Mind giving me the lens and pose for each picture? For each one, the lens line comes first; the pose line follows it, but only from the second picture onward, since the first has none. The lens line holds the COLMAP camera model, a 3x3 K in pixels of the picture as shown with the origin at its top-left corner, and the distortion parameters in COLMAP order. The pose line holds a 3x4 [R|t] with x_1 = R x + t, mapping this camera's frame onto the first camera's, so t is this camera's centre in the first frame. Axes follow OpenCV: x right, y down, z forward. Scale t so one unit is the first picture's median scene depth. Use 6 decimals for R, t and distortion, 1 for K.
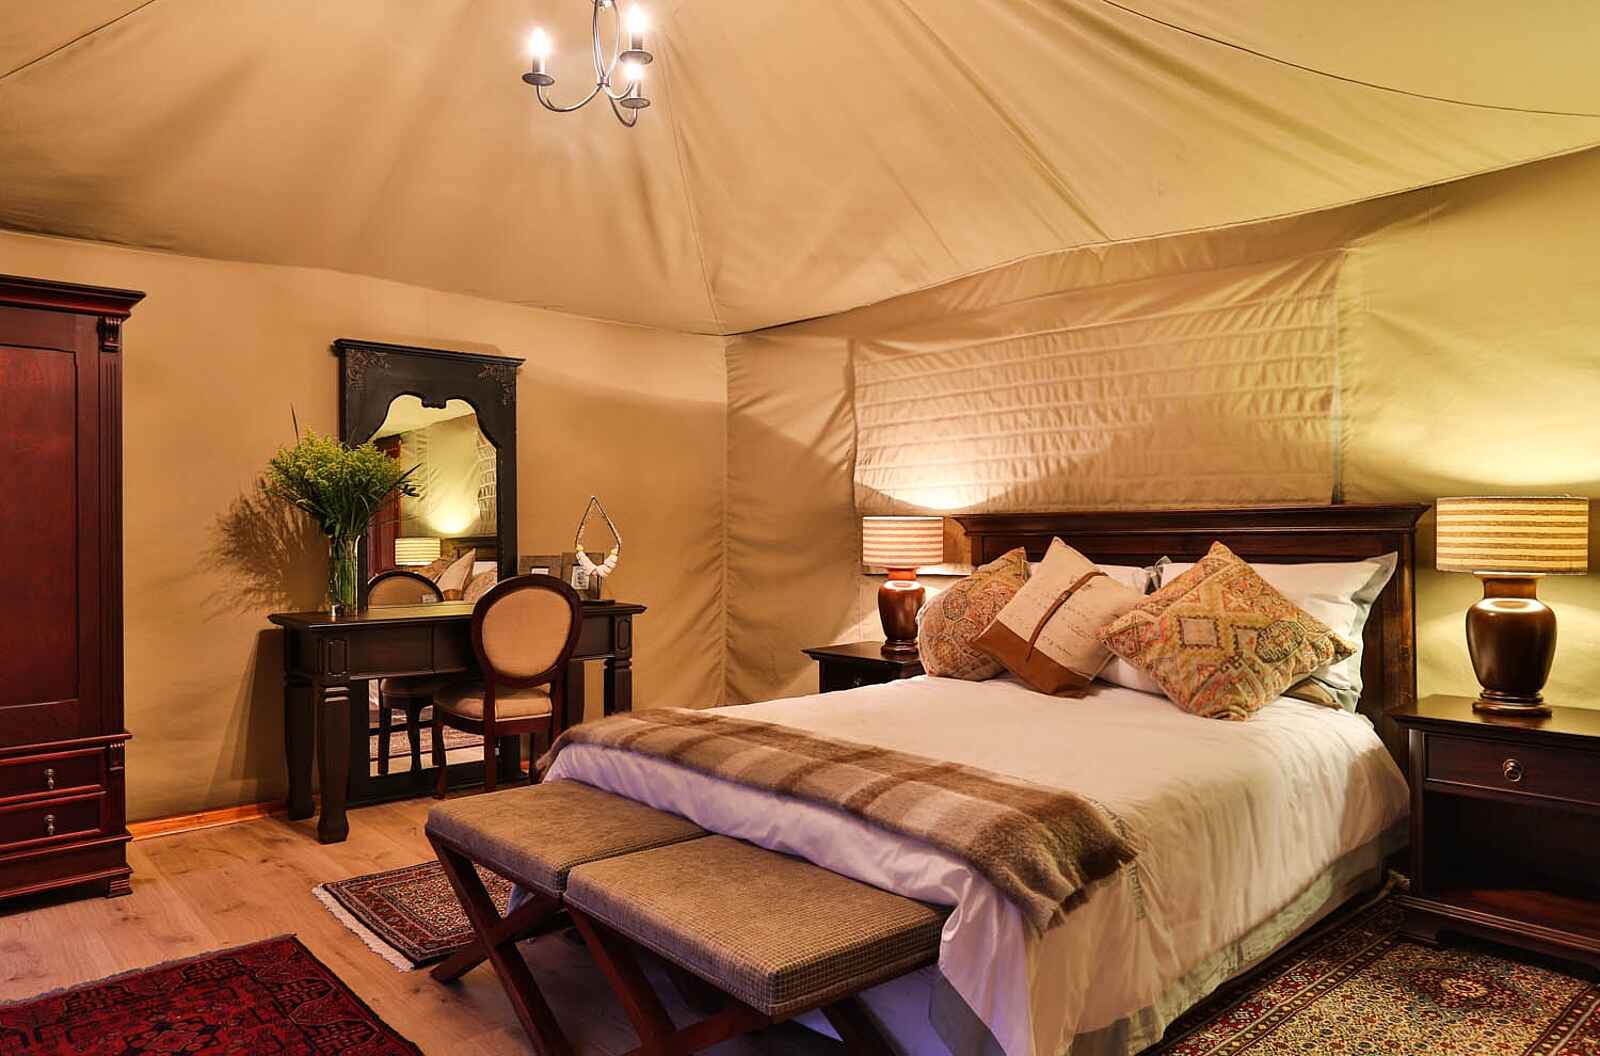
lens RADIAL K [[1036.1, 0, 790.8], [0, 1036.1, 521.3], [0, 0, 1]] dist [-0.069500, 0.047201]
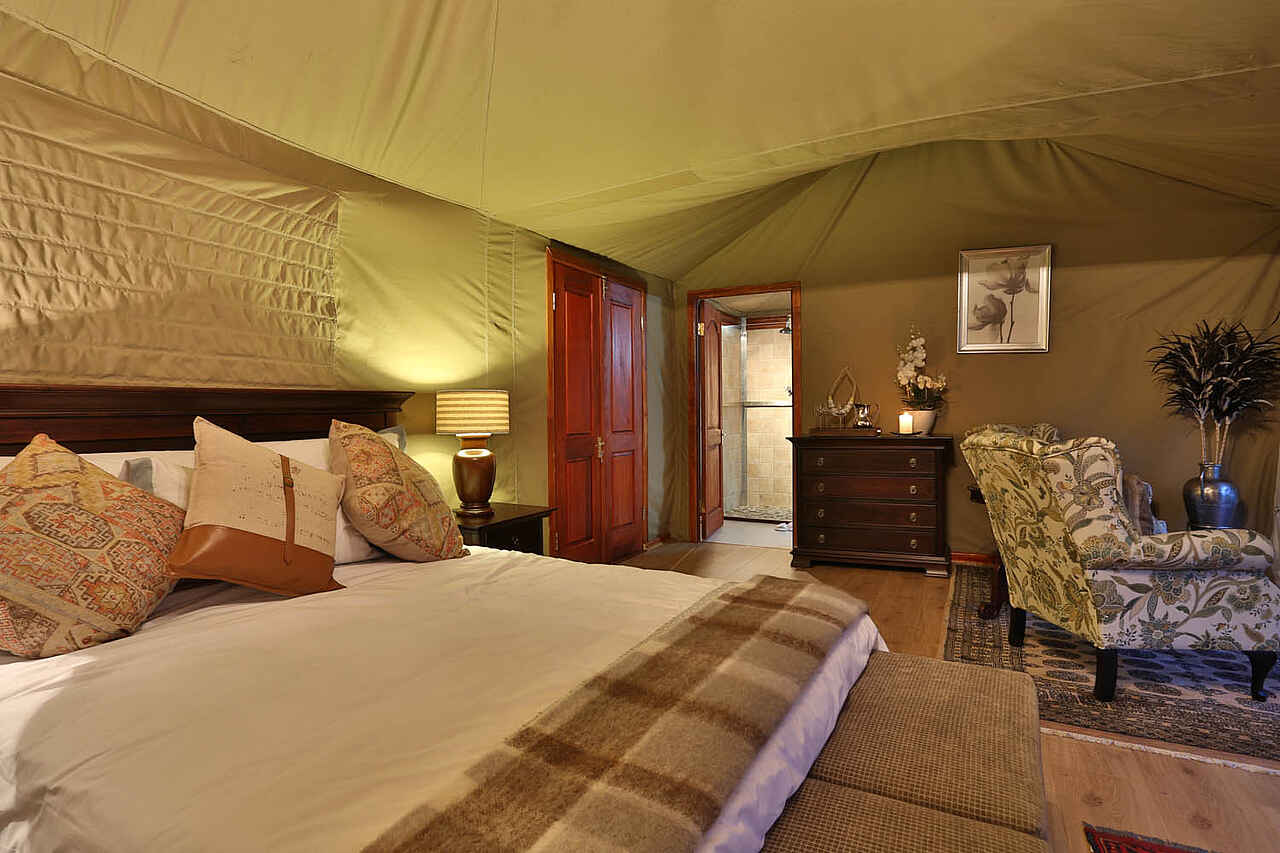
lens RADIAL K [[655.1, 0, 639.0], [0, 655.1, 423.0], [0, 0, 1]] dist [-0.079570, 0.031650]
pose [[-0.349797, -0.009073, 0.936782, -0.338786], [0.001276, 0.999948, 0.010161, 0.015686], [-0.936825, 0.004750, -0.349767, 0.870649]]
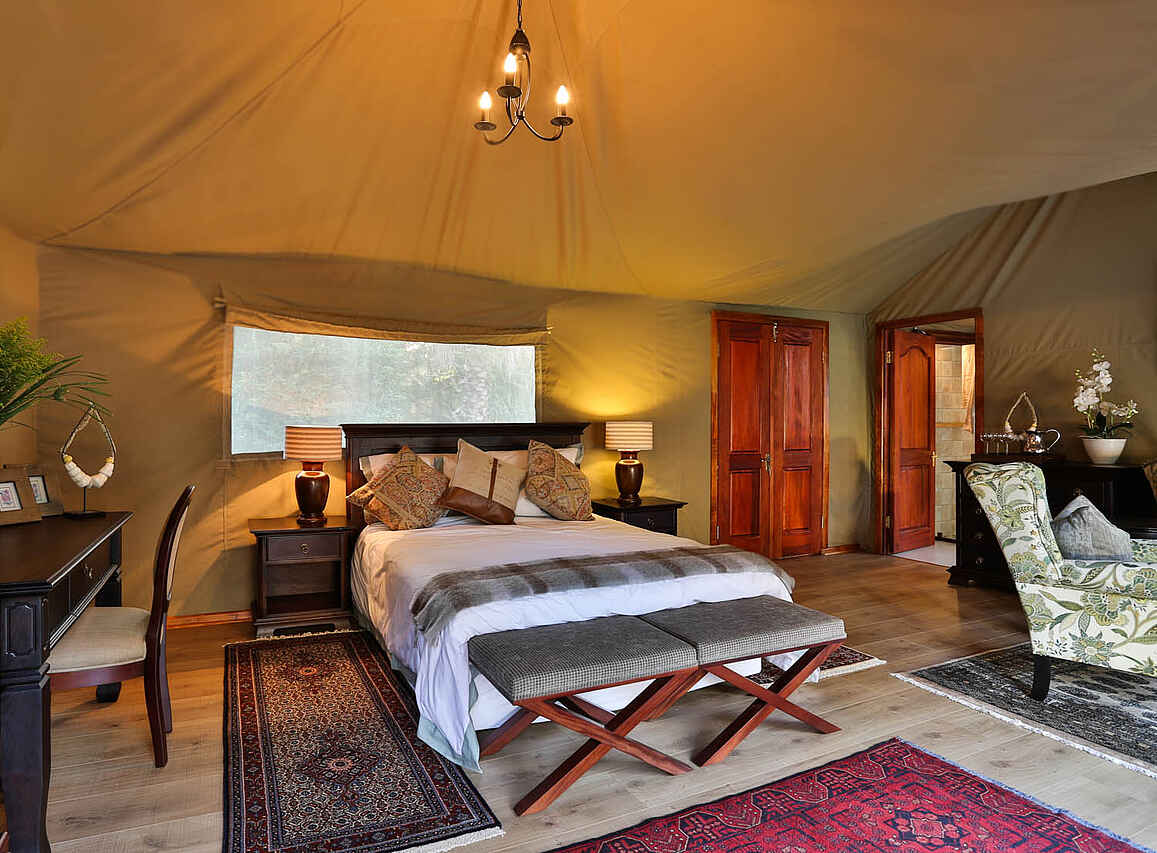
lens RADIAL K [[650.8, 0, 508.5], [0, 650.8, 421.9], [0, 0, 1]] dist [-0.078002, 0.029532]
pose [[0.326447, 0.006067, 0.945196, -0.783691], [-0.010646, 0.999940, -0.002742, -0.011653], [-0.945155, -0.009167, 0.326492, 0.573336]]
